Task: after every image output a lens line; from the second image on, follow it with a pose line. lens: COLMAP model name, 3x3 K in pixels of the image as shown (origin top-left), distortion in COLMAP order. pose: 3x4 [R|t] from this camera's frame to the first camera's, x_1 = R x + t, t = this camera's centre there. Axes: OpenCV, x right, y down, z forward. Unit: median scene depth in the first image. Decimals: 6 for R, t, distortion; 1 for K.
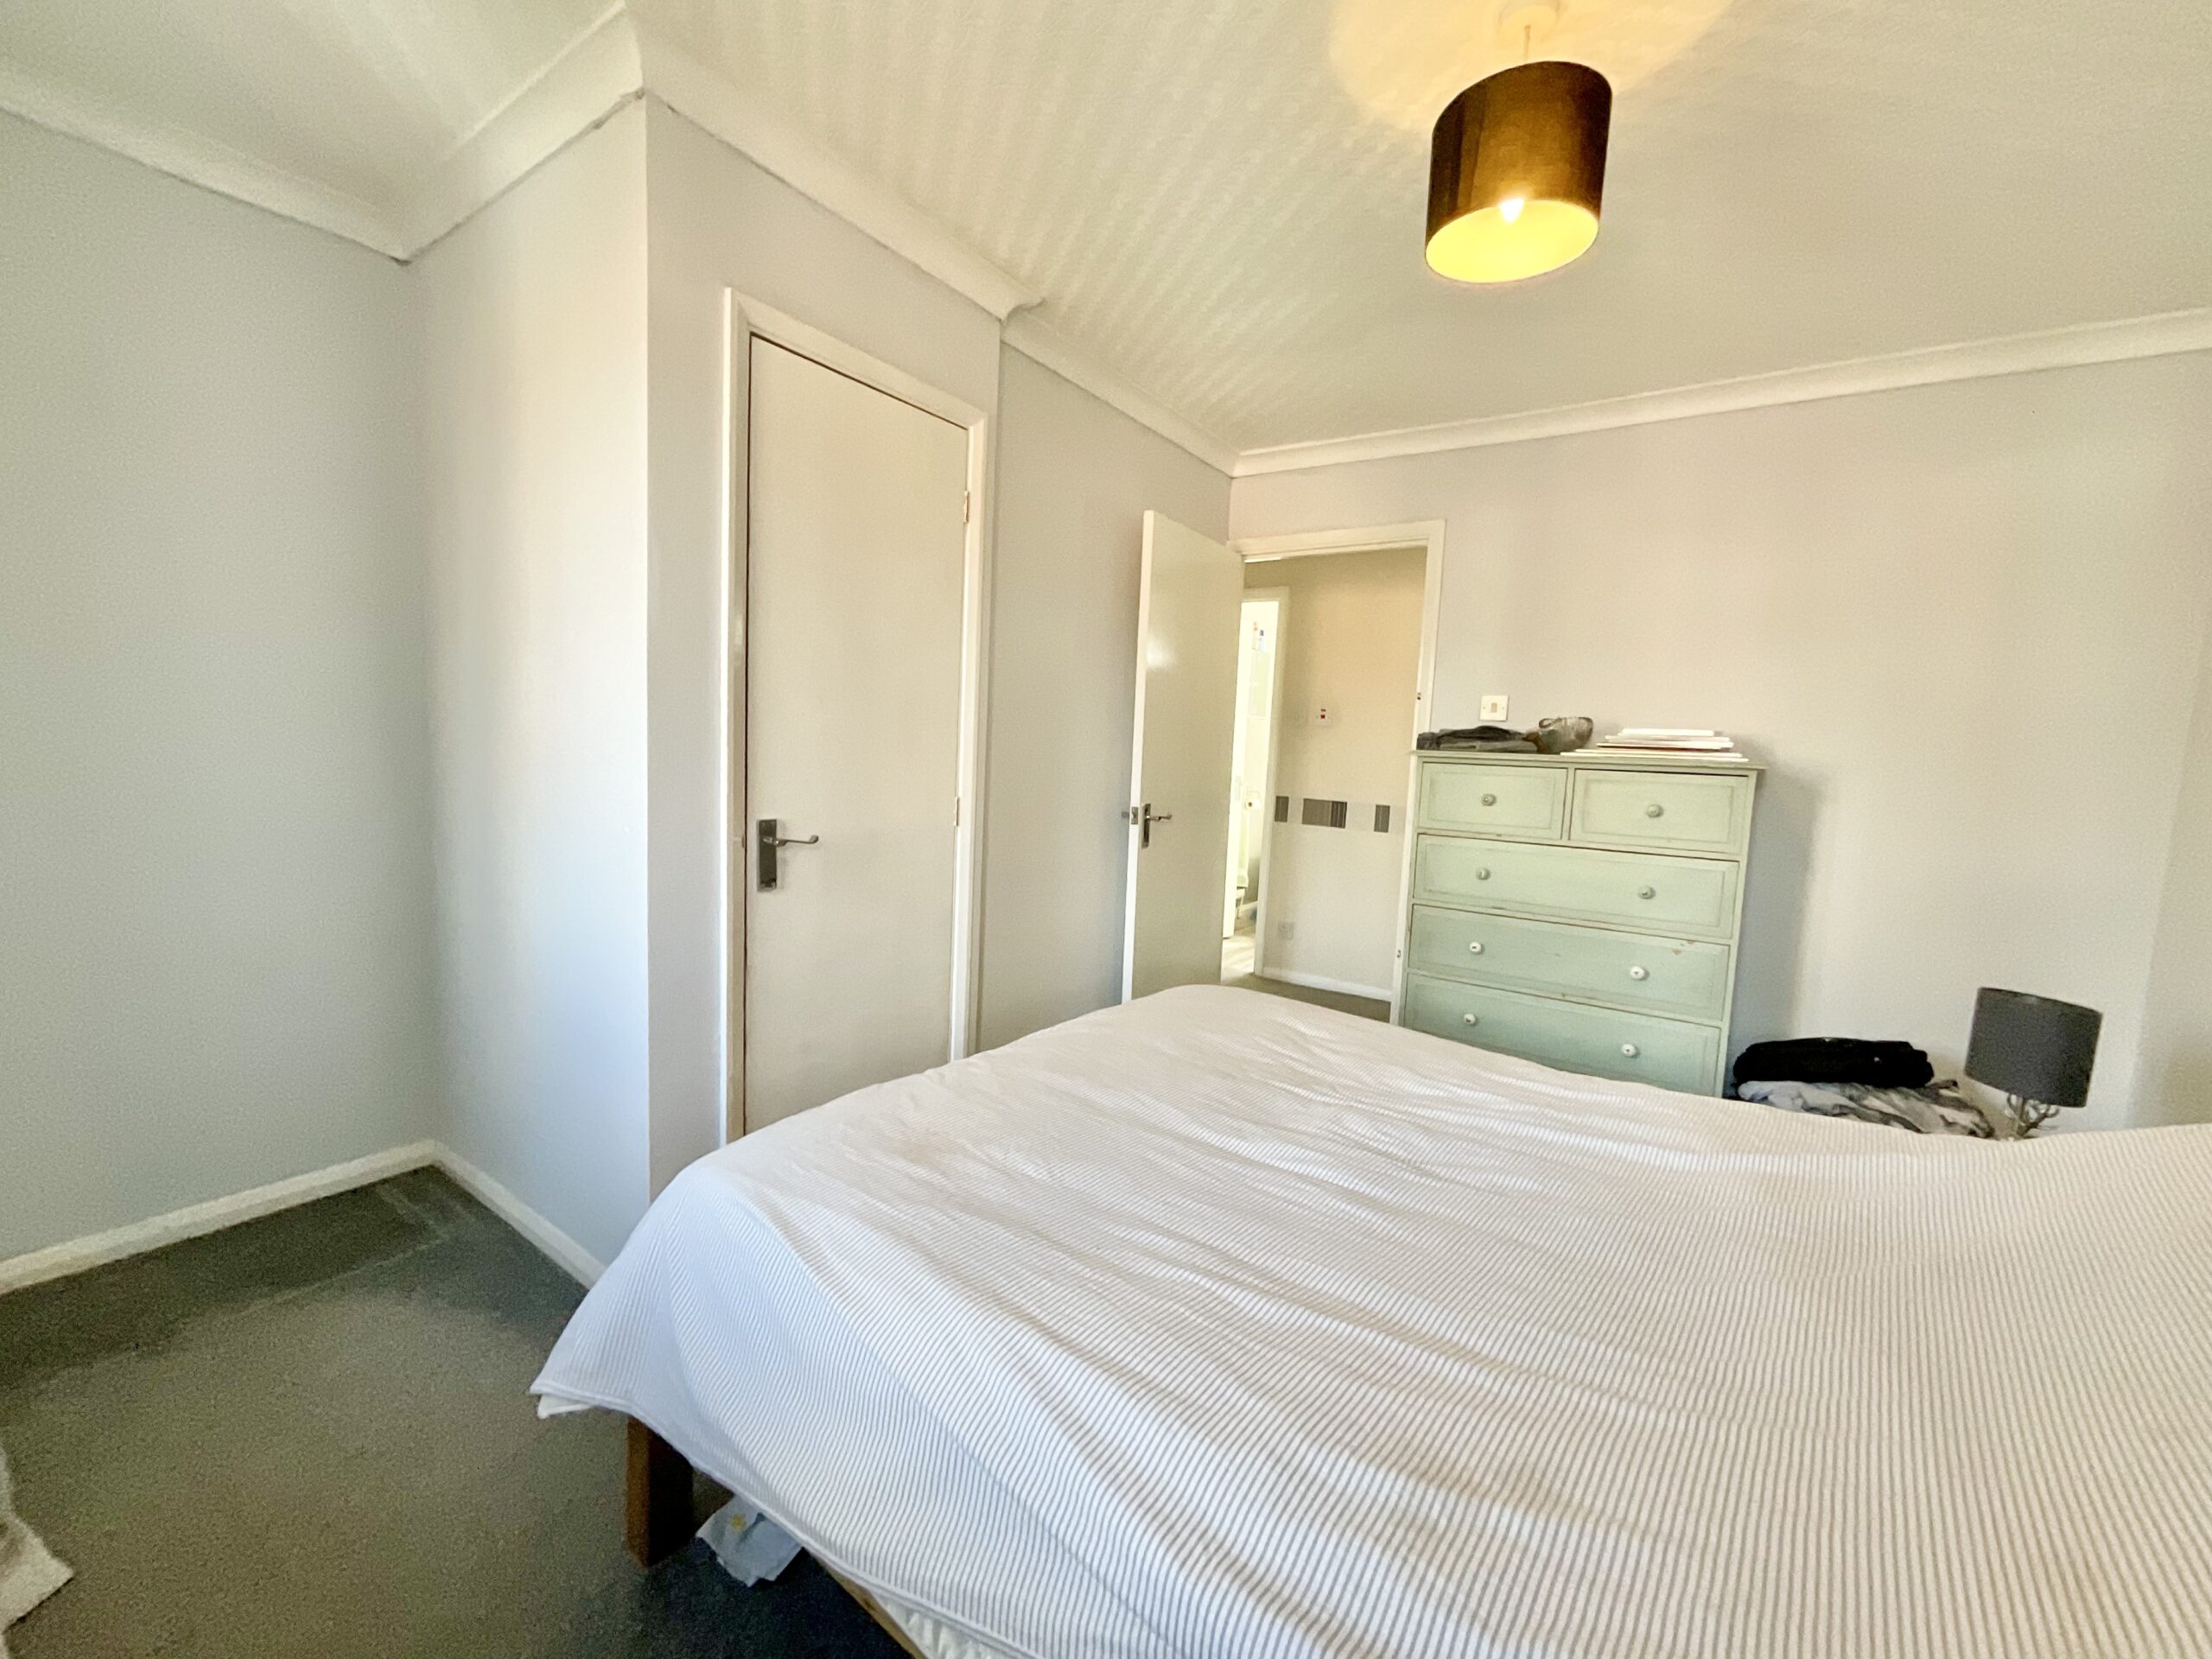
lens RADIAL K [[892.8, 0, 1108.8], [0, 892.8, 812.3], [0, 0, 1]] dist [0.000756, 0.000024]
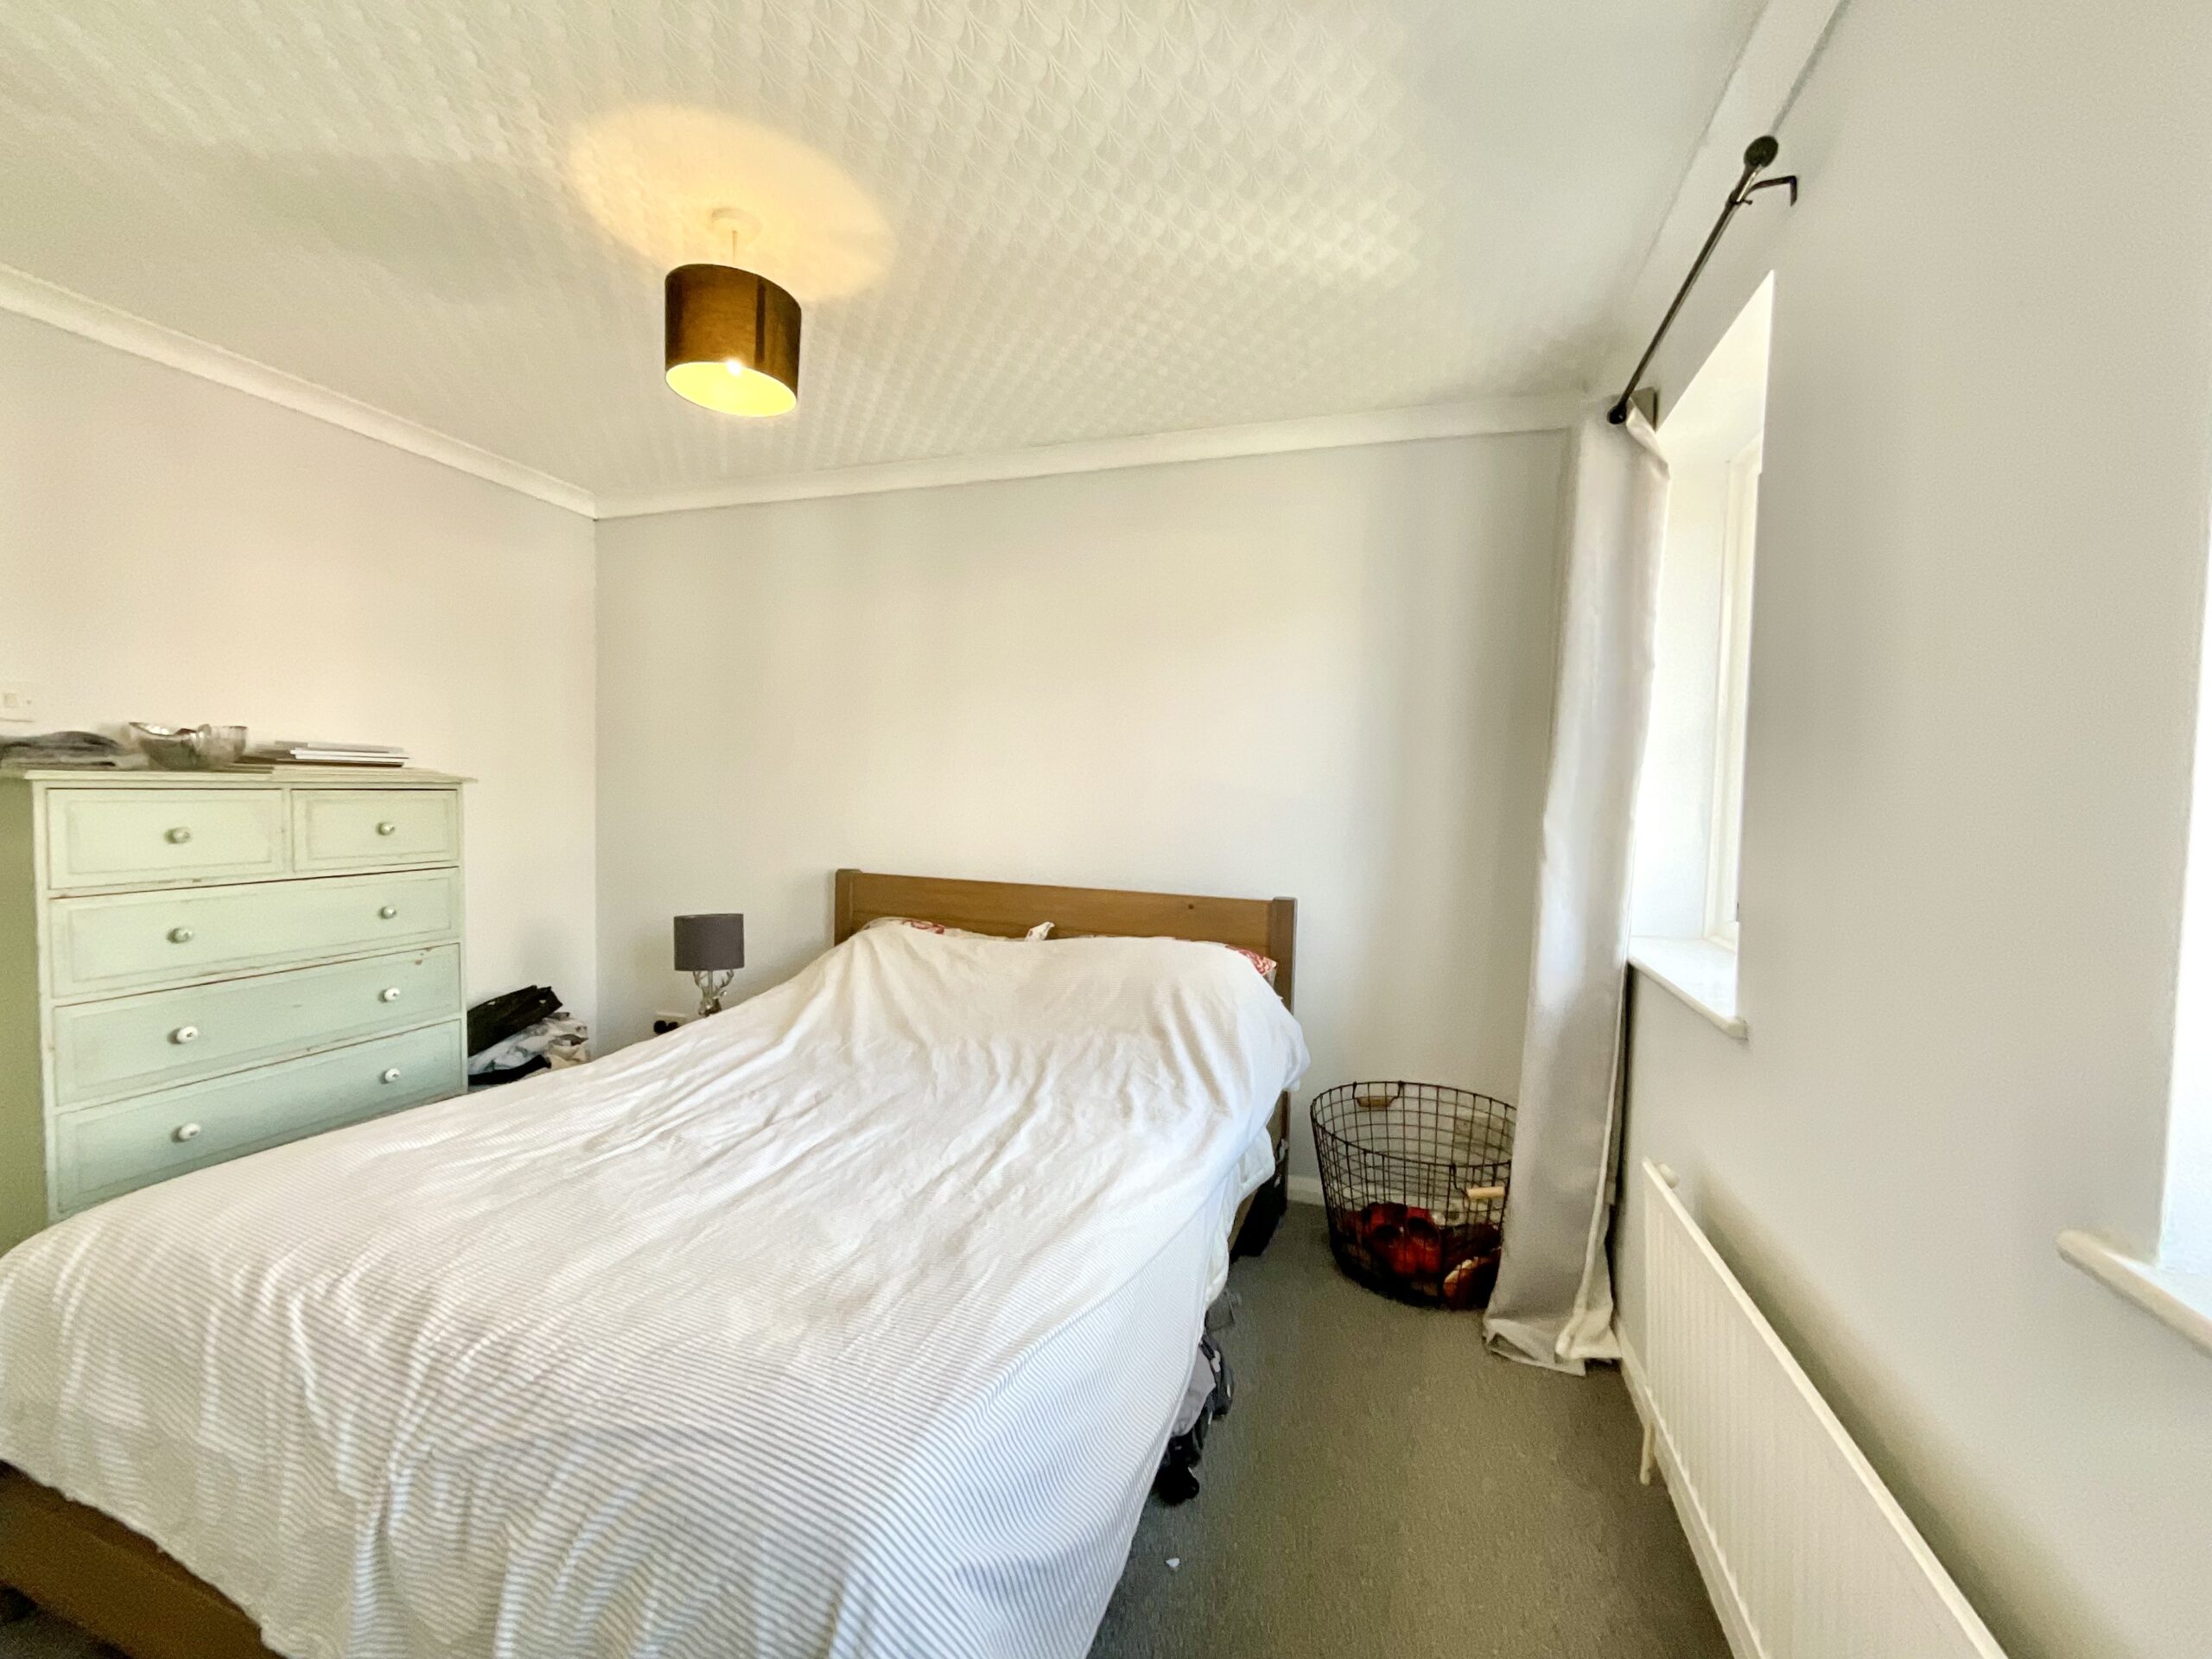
lens RADIAL K [[893.4, 0, 1106.0], [0, 893.4, 829.5], [0, 0, 1]] dist [0.001648, -0.003192]
pose [[-0.276152, -0.090258, 0.956866, -0.797976], [0.048682, 0.992989, 0.107715, -0.098107], [-0.959880, 0.076328, -0.269822, 0.746032]]
